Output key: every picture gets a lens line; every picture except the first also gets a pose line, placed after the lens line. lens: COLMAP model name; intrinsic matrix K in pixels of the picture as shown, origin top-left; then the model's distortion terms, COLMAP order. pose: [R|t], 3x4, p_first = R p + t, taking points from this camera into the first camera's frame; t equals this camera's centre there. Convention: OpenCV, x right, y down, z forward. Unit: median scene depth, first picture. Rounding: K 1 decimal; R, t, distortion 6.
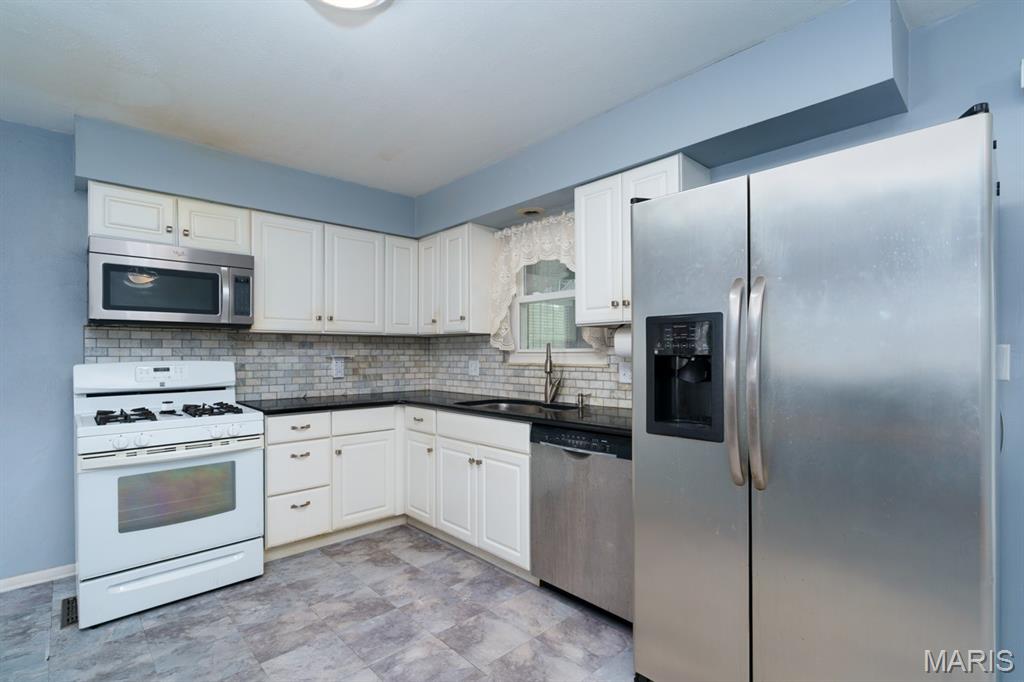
lens RADIAL K [[477.4, 0, 503.4], [0, 477.4, 353.7], [0, 0, 1]] dist [-0.002755, -0.000034]
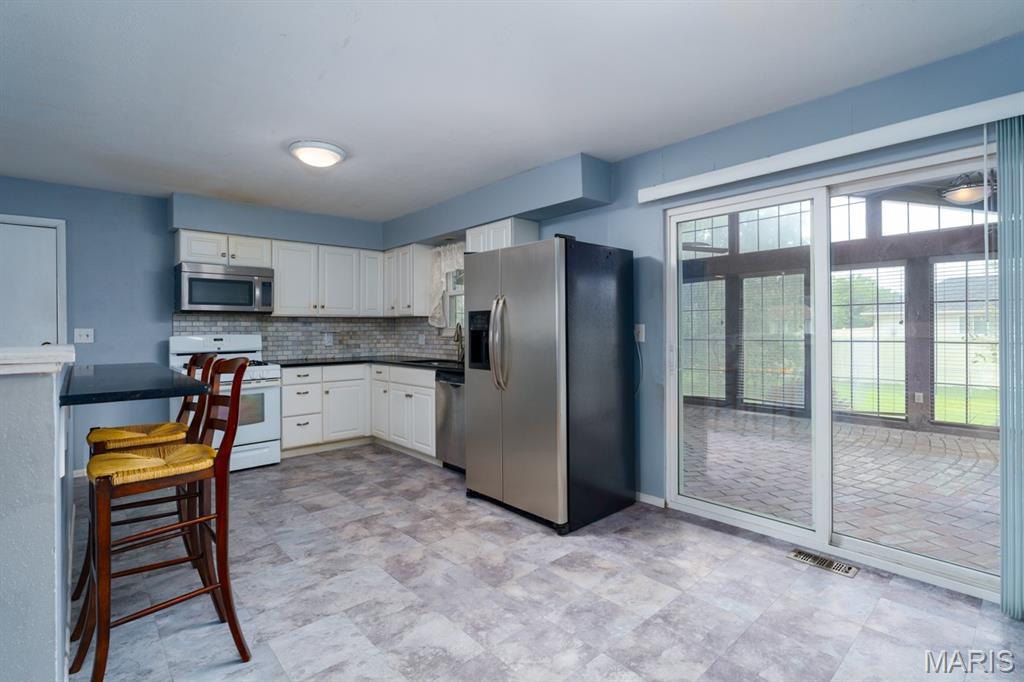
lens RADIAL K [[483.6, 0, 503.3], [0, 483.6, 327.6], [0, 0, 1]] dist [-0.002856, -0.000244]
pose [[0.999838, -0.002113, -0.017852, 0.280635], [0.002036, 0.999988, -0.004347, 0.001014], [0.017861, 0.004310, 0.999831, -0.618804]]
